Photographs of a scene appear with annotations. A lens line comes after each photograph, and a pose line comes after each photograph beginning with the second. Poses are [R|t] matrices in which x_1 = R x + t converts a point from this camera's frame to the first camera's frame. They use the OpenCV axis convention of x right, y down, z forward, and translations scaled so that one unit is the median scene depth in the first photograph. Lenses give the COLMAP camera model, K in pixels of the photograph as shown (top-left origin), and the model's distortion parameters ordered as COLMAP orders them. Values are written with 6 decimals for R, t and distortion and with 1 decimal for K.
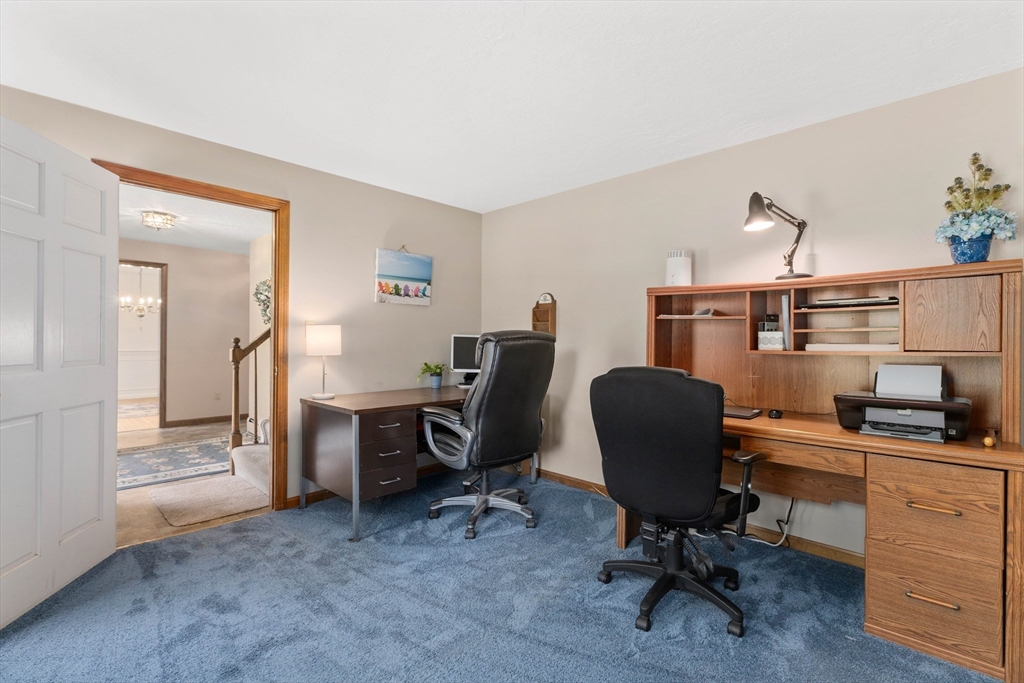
lens RADIAL K [[460.7, 0, 512.0], [0, 460.7, 341.5], [0, 0, 1]] dist [0.001902, -0.000057]
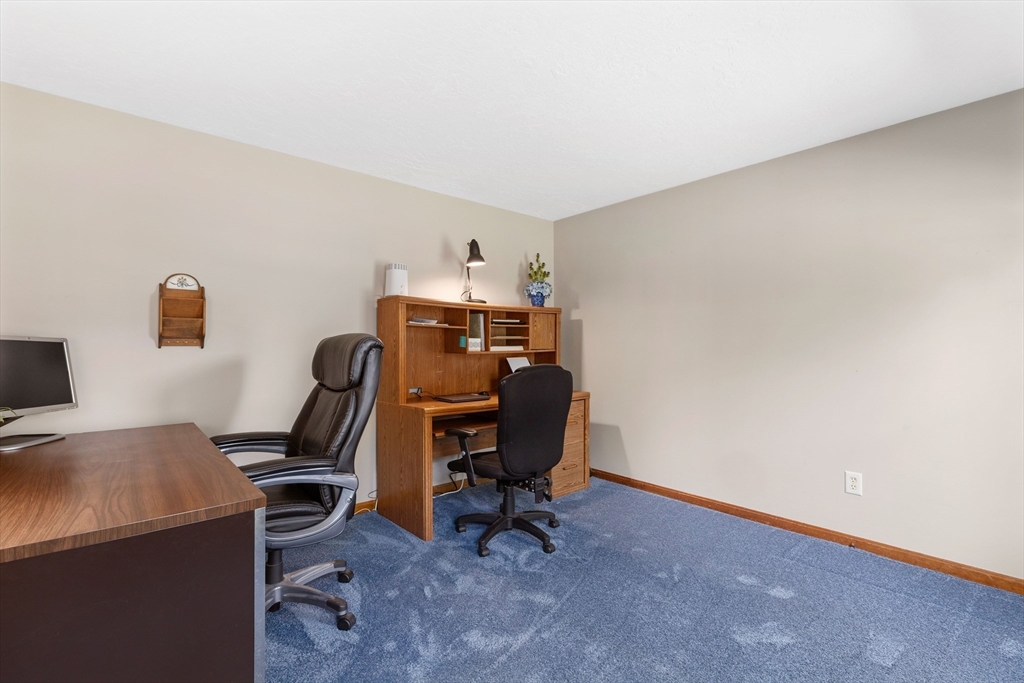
lens RADIAL K [[460.7, 0, 512.0], [0, 460.7, 341.5], [0, 0, 1]] dist [0.001902, -0.000057]
pose [[0.092293, -0.000305, 0.995732, -0.872066], [0.001885, 0.999998, 0.000131, -0.011820], [-0.995730, 0.001865, 0.092293, 0.765116]]
